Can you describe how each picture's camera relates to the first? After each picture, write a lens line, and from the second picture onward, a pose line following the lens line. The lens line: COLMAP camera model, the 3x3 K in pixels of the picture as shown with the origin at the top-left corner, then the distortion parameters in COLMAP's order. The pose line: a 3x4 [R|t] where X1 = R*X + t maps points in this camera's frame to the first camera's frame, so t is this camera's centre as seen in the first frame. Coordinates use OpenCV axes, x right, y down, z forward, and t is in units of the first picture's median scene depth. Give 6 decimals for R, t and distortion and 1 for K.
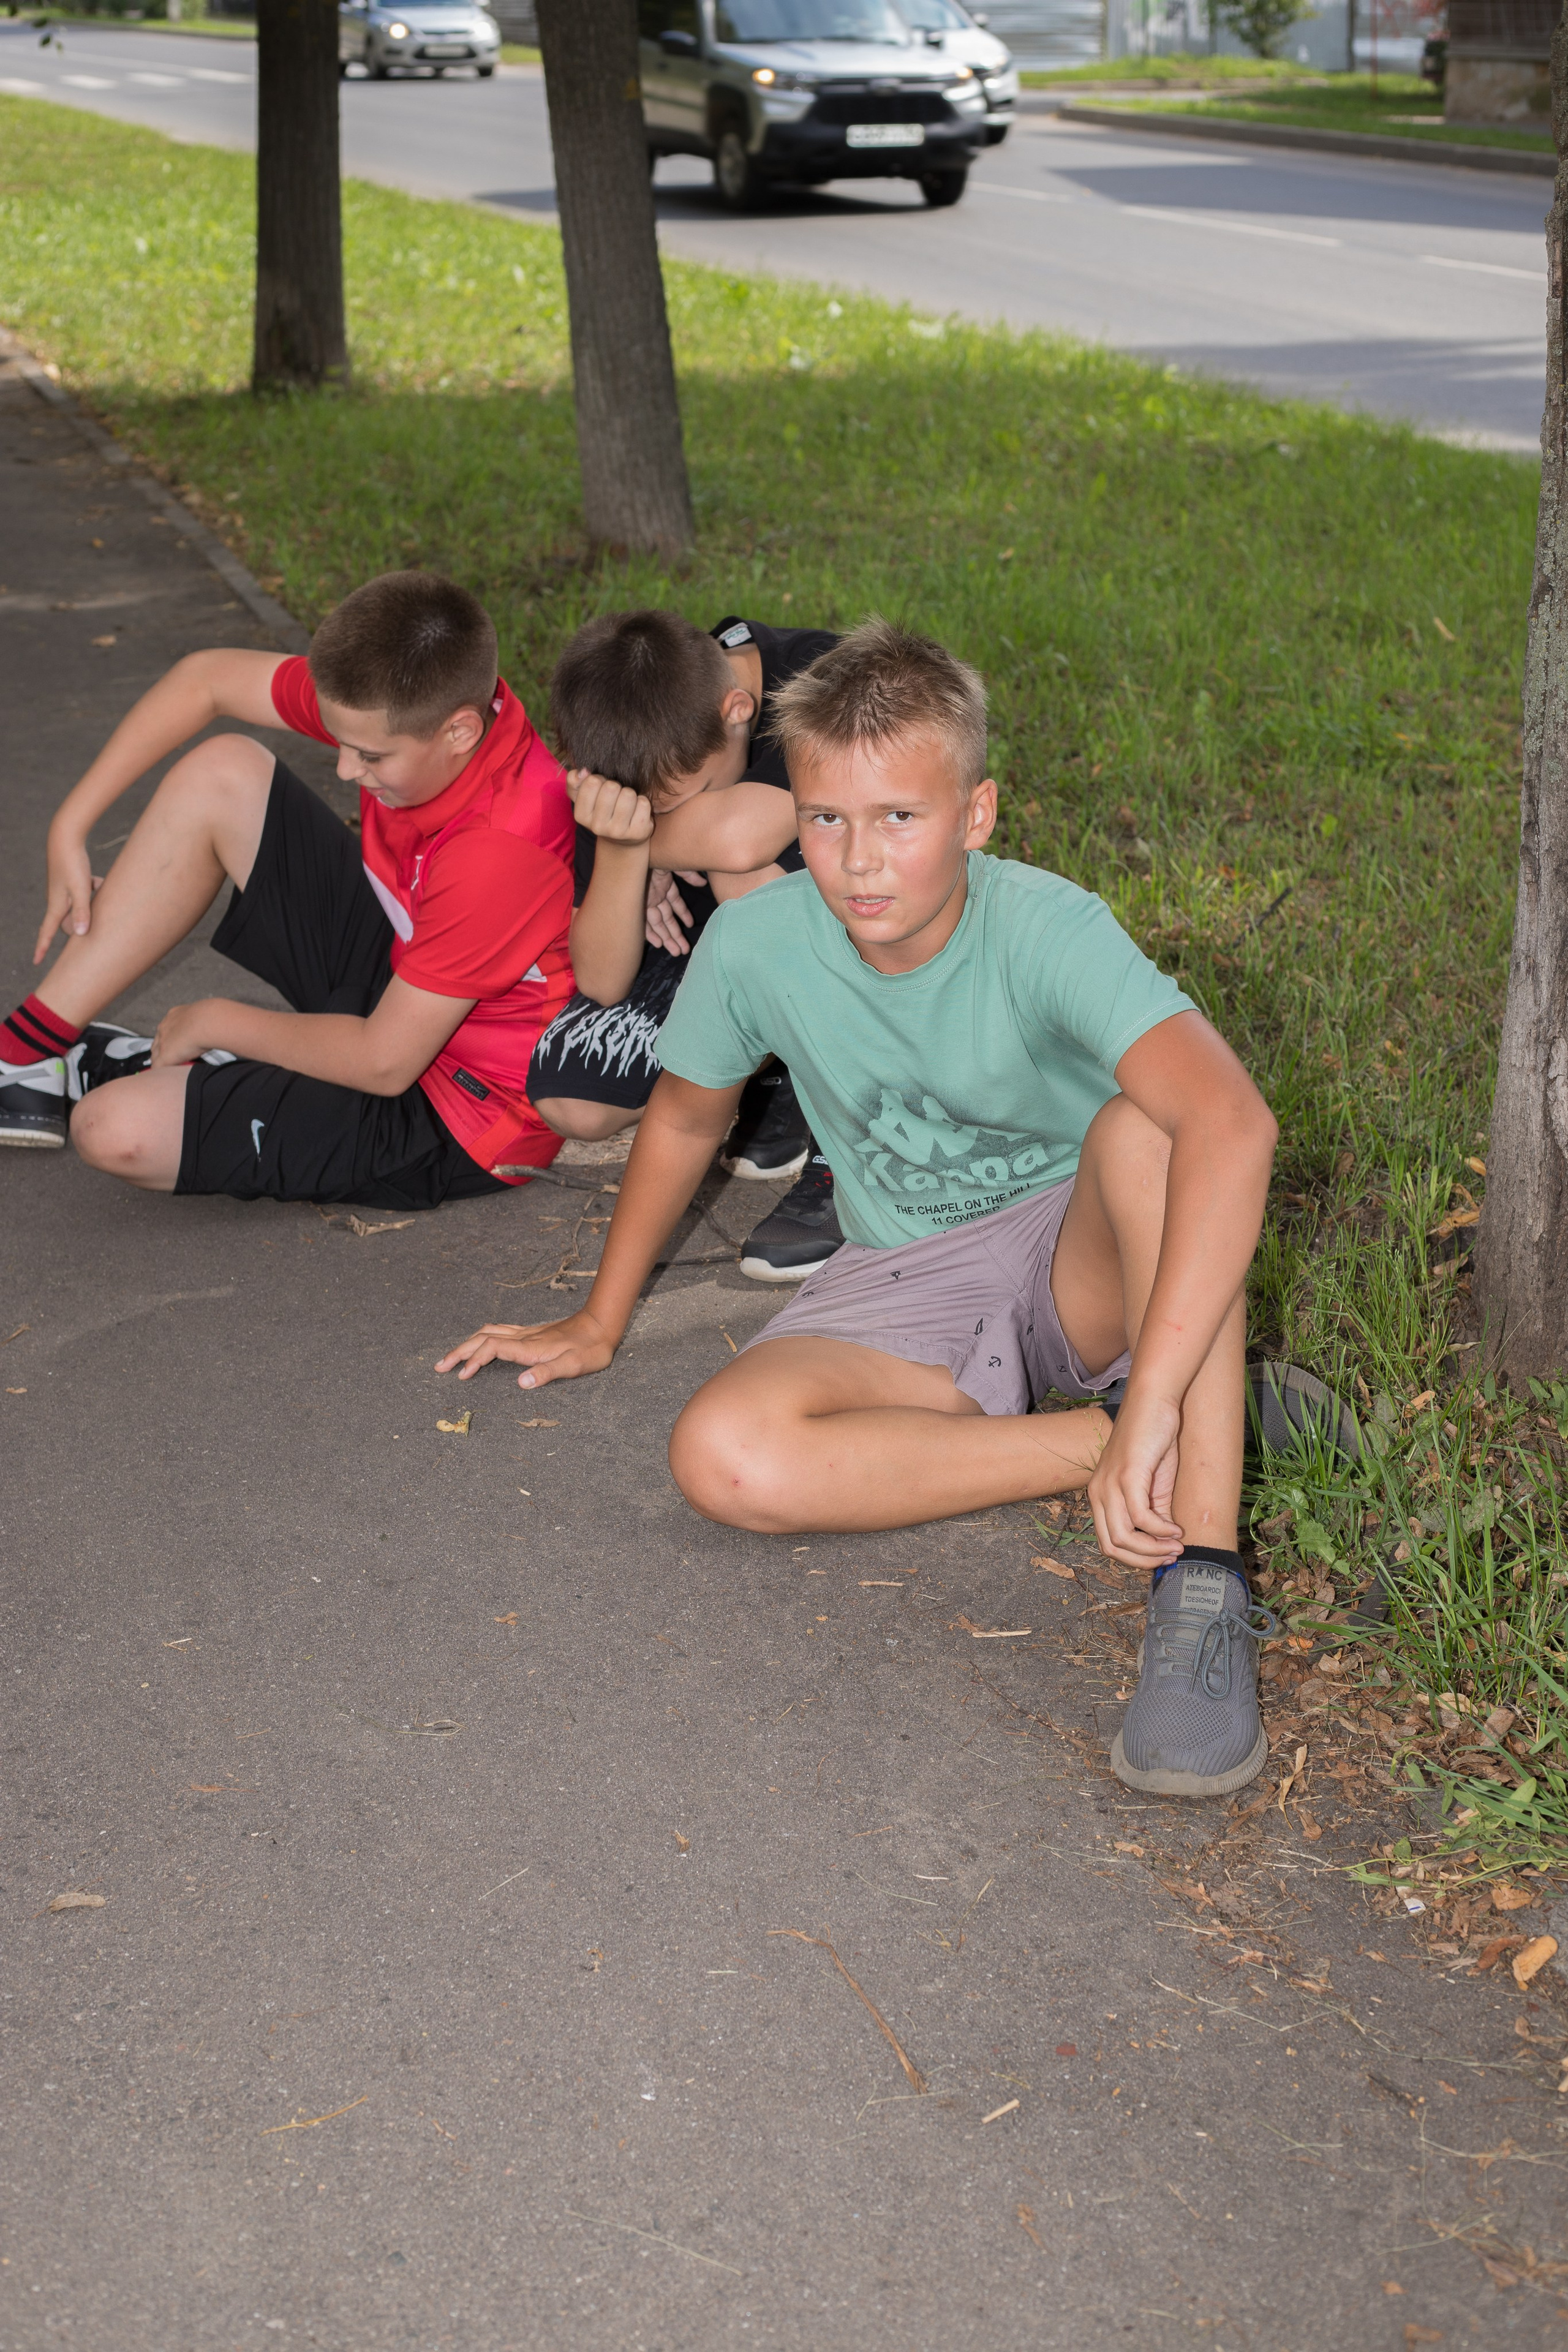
lens RADIAL K [[3270.2, 0, 784.0], [0, 3270.2, 1176.0], [0, 0, 1]] dist [-0.096369, -0.063991]
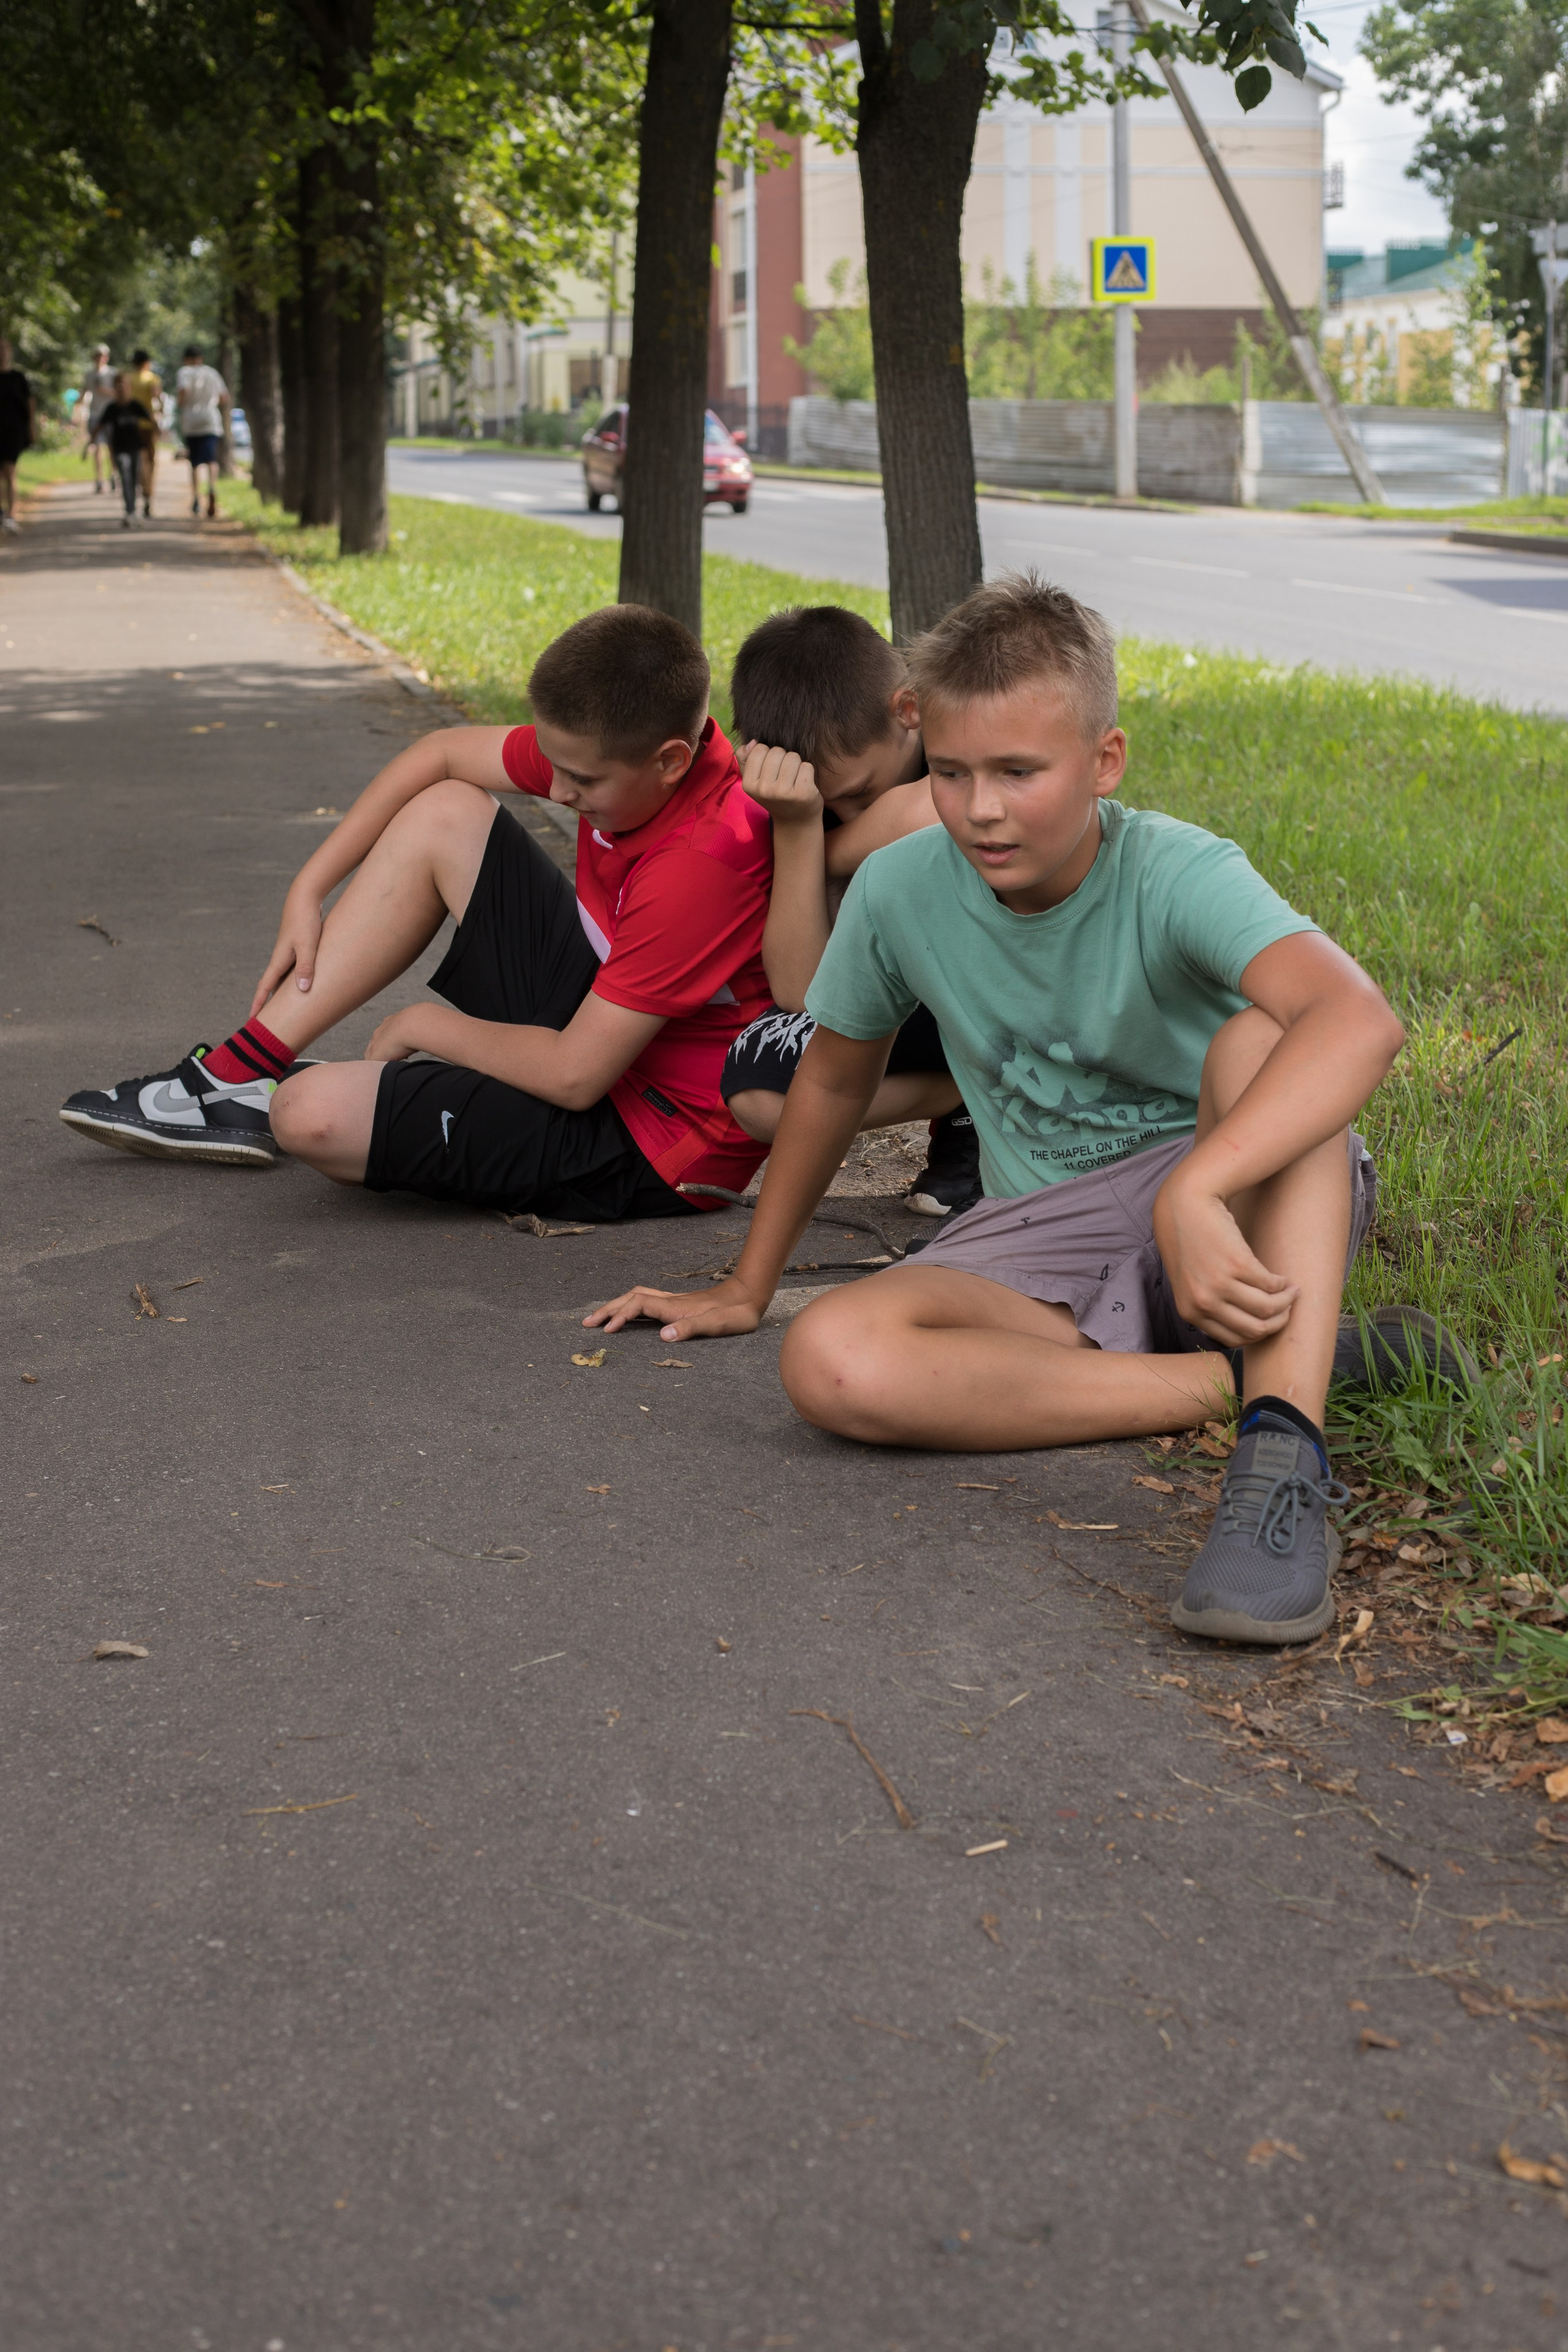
lens RADIAL K [[3255.3, 0, 784.0], [0, 3255.3, 1176.0], [0, 0, 1]] dist [-0.109914, 0.017531]
pose [[0.993085, 0.043436, -0.109070, 0.077711], [-0.055454, 0.992418, -0.109690, 0.147467], [0.103478, 0.114980, 0.987963, 0.001129]]
